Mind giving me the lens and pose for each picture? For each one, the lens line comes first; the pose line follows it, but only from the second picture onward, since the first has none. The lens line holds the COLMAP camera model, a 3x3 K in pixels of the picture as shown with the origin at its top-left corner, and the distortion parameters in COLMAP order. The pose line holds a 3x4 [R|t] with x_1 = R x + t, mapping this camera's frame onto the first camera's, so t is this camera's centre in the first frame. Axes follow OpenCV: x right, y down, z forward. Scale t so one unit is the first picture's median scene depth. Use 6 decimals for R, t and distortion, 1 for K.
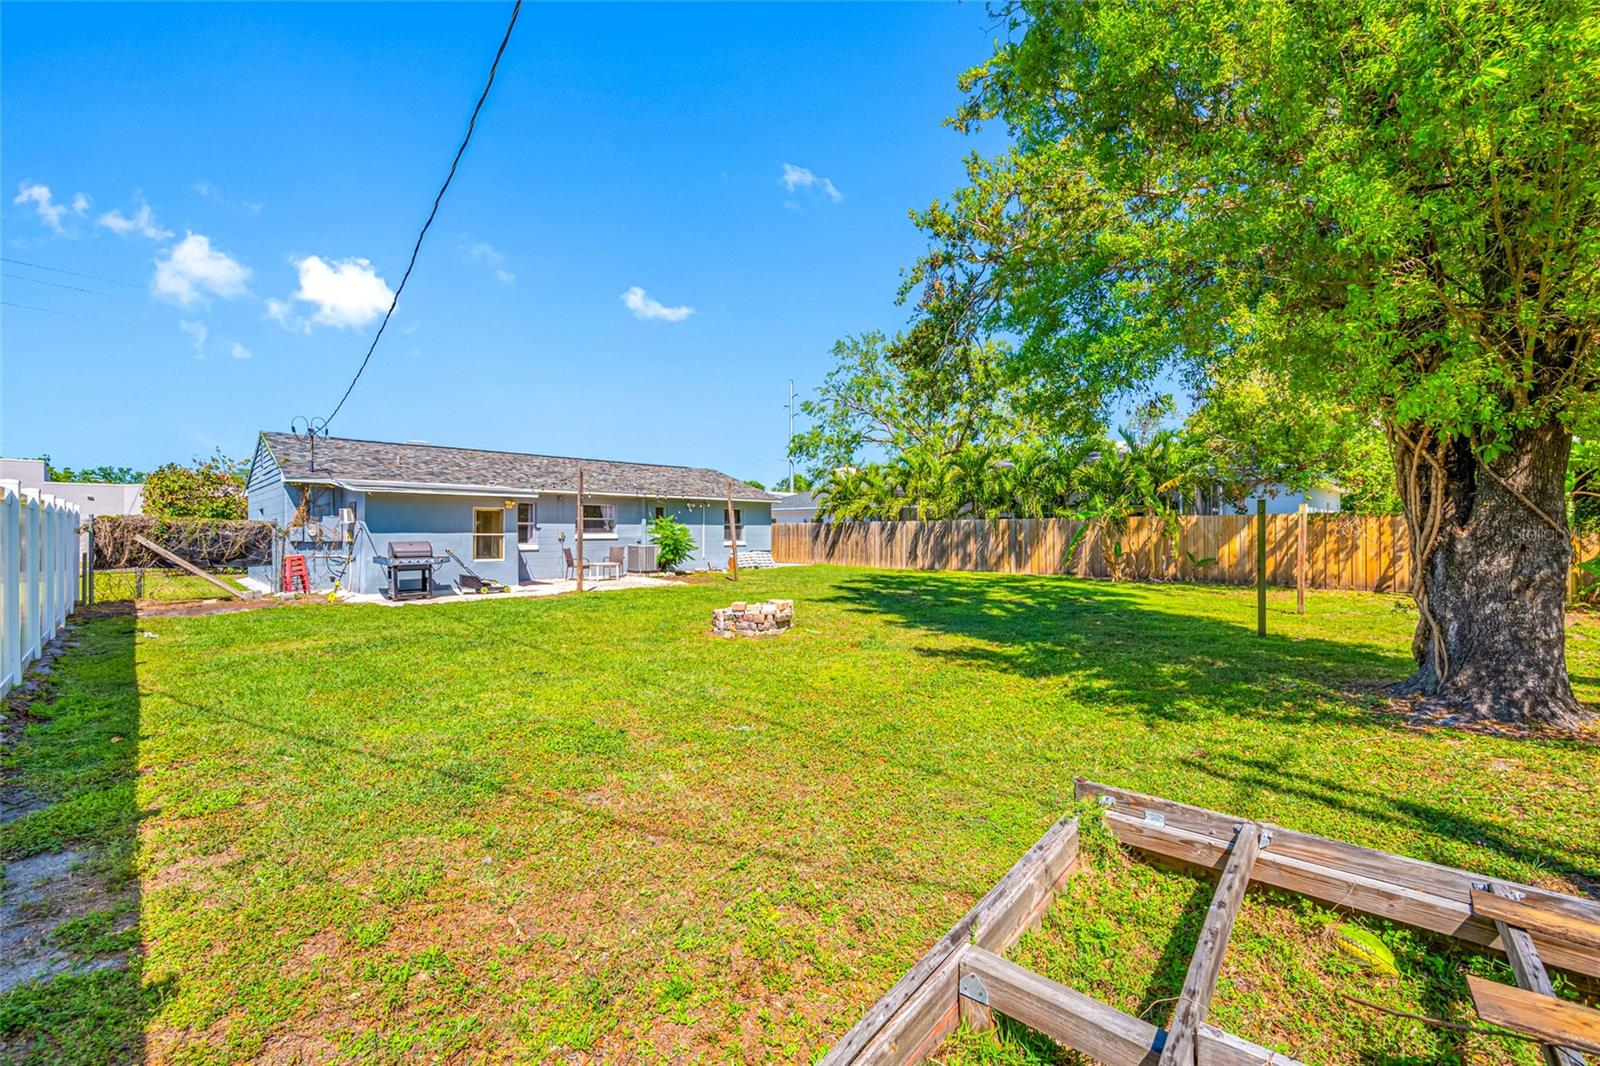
lens RADIAL K [[633.2, 0, 804.4], [0, 633.2, 531.2], [0, 0, 1]] dist [0.002082, 0.000238]
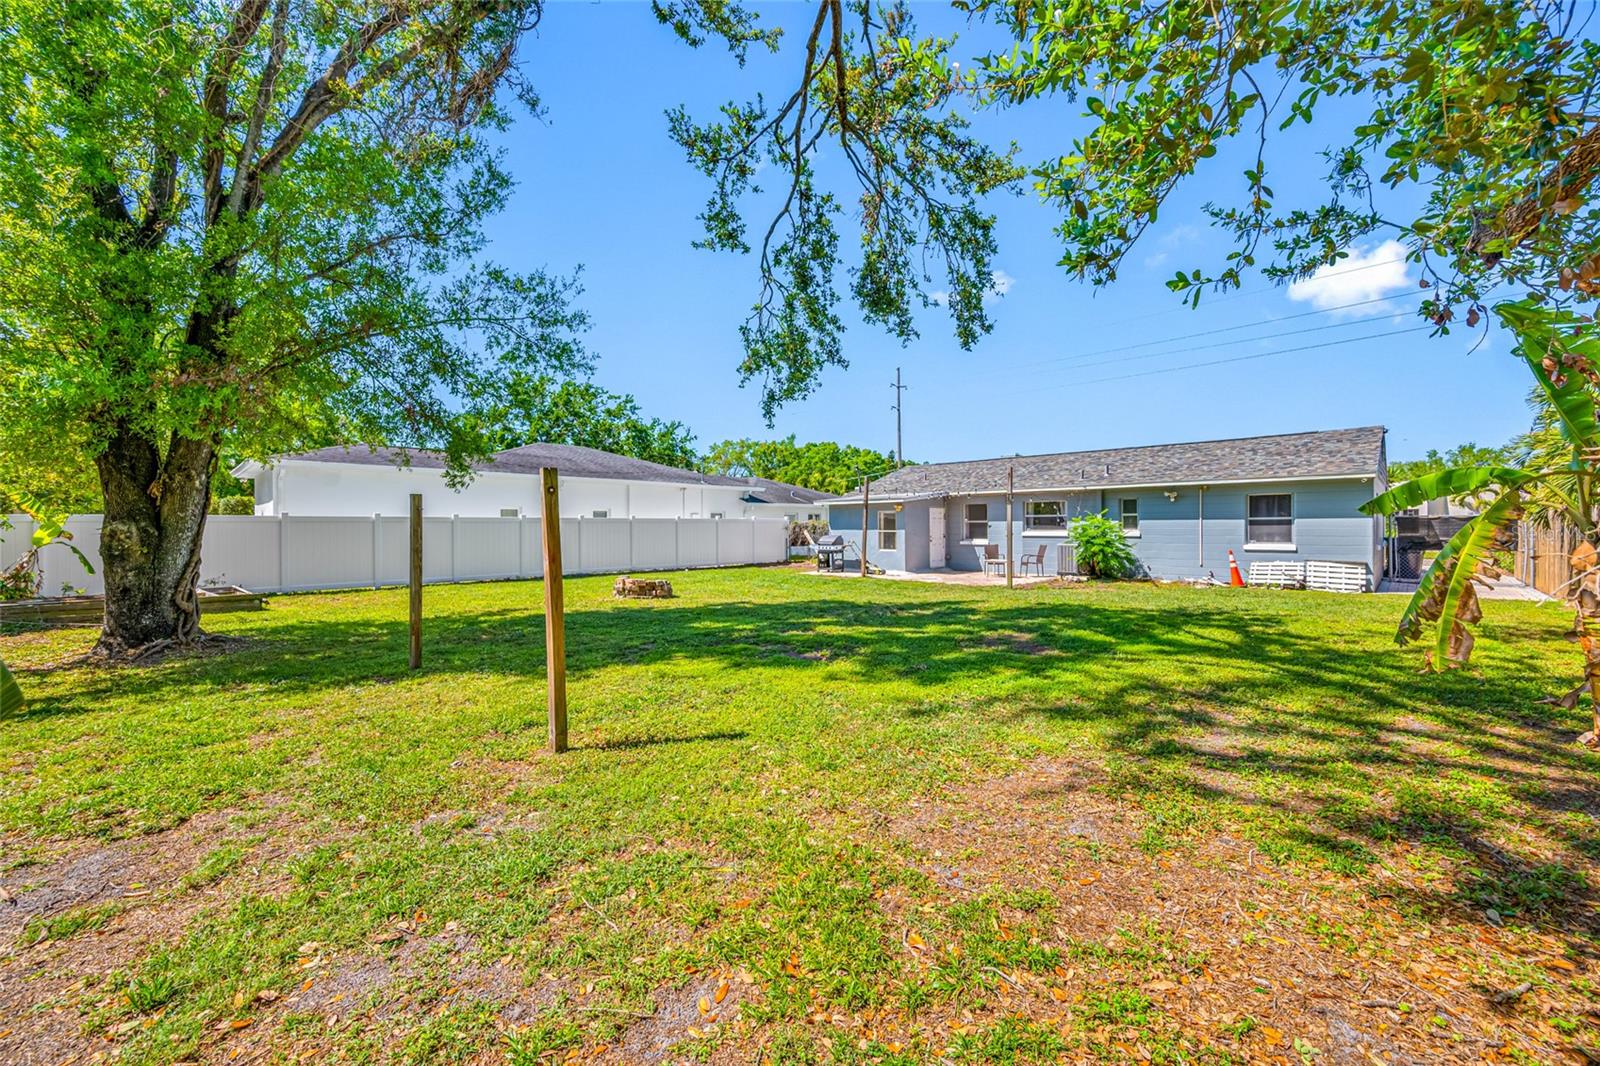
lens RADIAL K [[612.1, 0, 826.2], [0, 612.1, 529.9], [0, 0, 1]] dist [0.001058, 0.000066]
pose [[0.005190, 0.007742, -0.999957, 0.603412], [0.005257, 0.999956, 0.007769, -0.006596], [0.999973, -0.005297, 0.005149, 0.646239]]
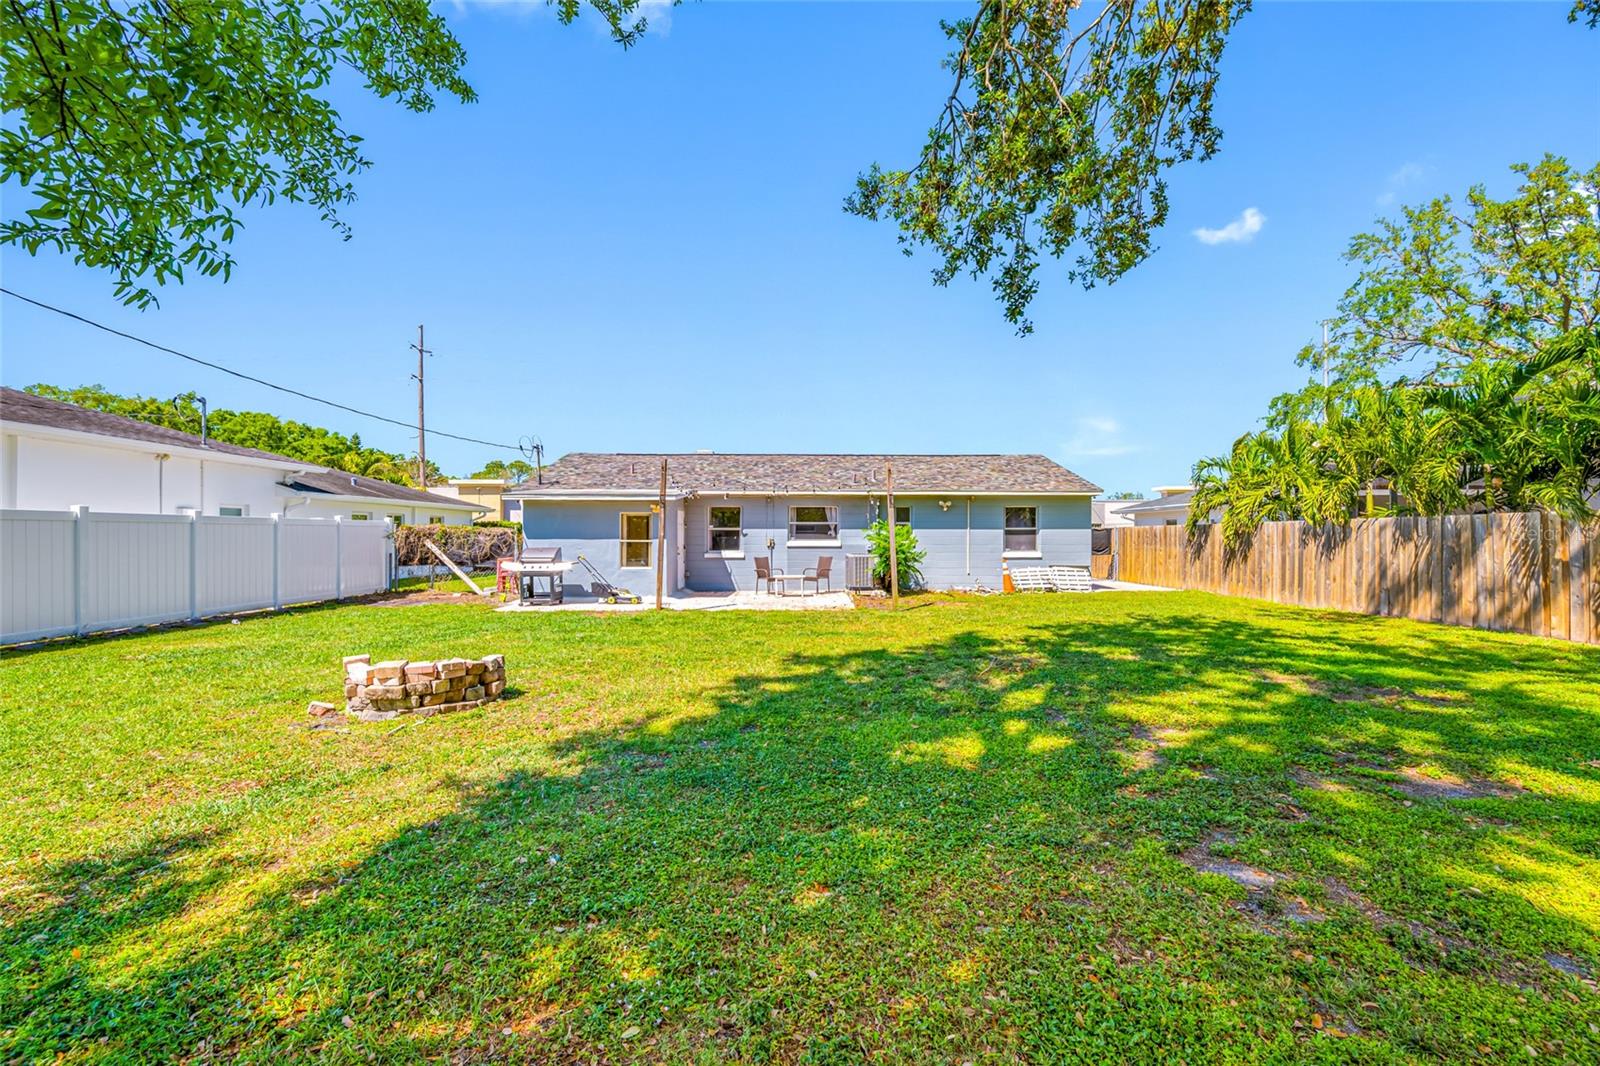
lens RADIAL K [[633.2, 0, 804.4], [0, 633.2, 531.2], [0, 0, 1]] dist [0.002082, 0.000238]
pose [[0.704177, -0.003178, -0.710018, 0.265049], [-0.001263, 0.999983, -0.005728, -0.003591], [0.710024, 0.004930, 0.704161, 0.383578]]
